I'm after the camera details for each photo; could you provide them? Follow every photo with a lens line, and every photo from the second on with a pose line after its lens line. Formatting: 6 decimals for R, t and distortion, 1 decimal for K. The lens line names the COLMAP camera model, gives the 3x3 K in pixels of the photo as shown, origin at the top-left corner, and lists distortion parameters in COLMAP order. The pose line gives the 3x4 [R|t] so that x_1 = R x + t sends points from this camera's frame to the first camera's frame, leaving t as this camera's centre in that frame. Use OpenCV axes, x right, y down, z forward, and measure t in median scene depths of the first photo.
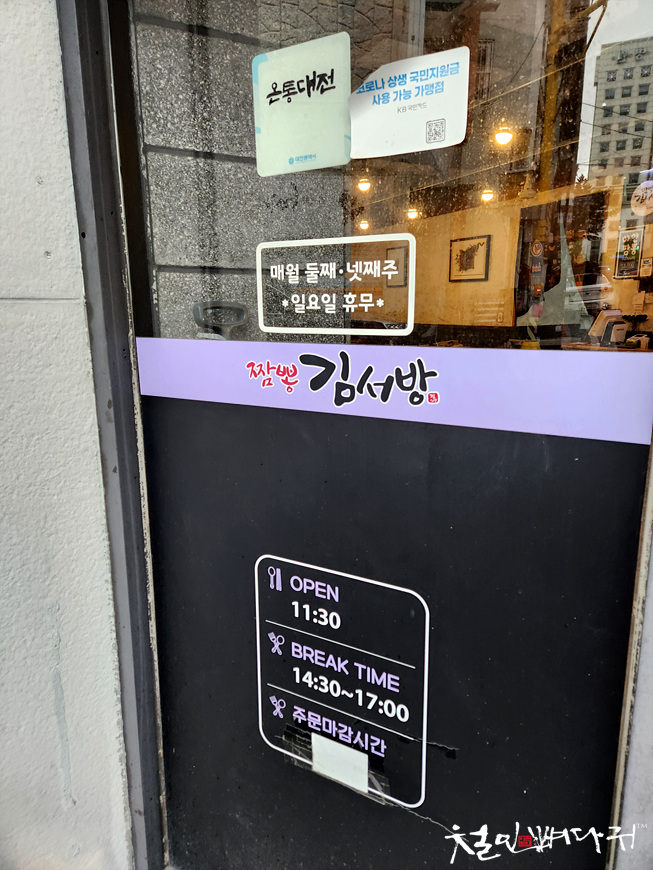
lens RADIAL K [[584.0, 0, 327.2], [0, 584.0, 434.1], [0, 0, 1]] dist [0.002224, -0.000476]
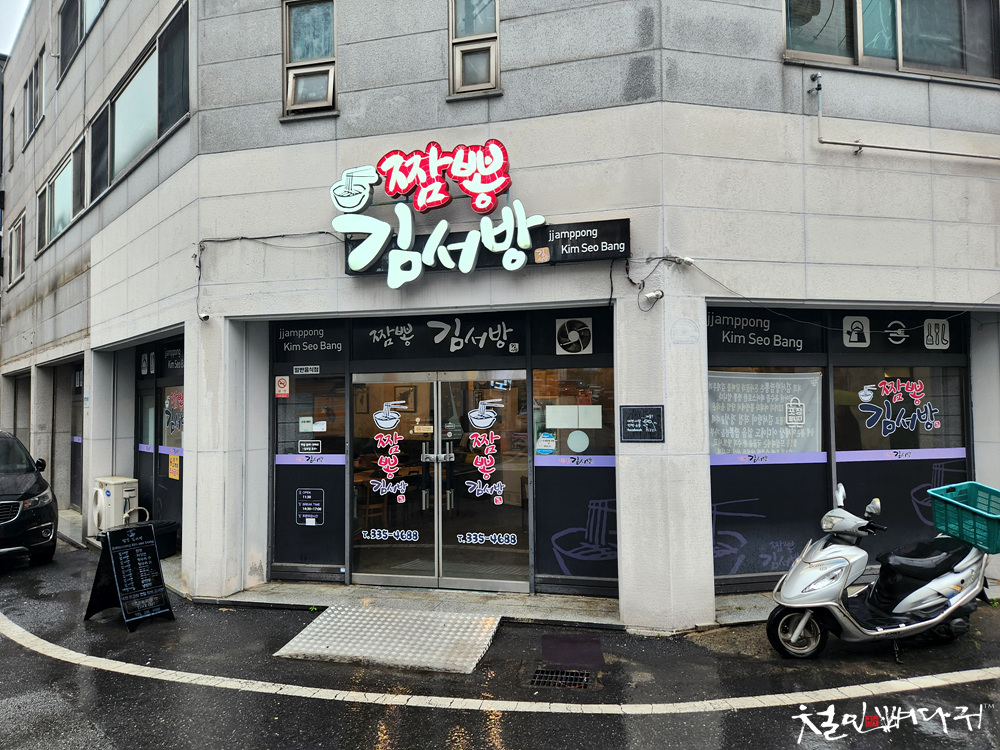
lens RADIAL K [[671.2, 0, 502.2], [0, 671.2, 375.8], [0, 0, 1]] dist [0.002224, -0.000476]
pose [[0.960458, 0.010929, 0.278212, -0.025035], [0.063647, 0.964153, -0.257602, 1.062054], [-0.271054, 0.265123, 0.925332, -6.728514]]
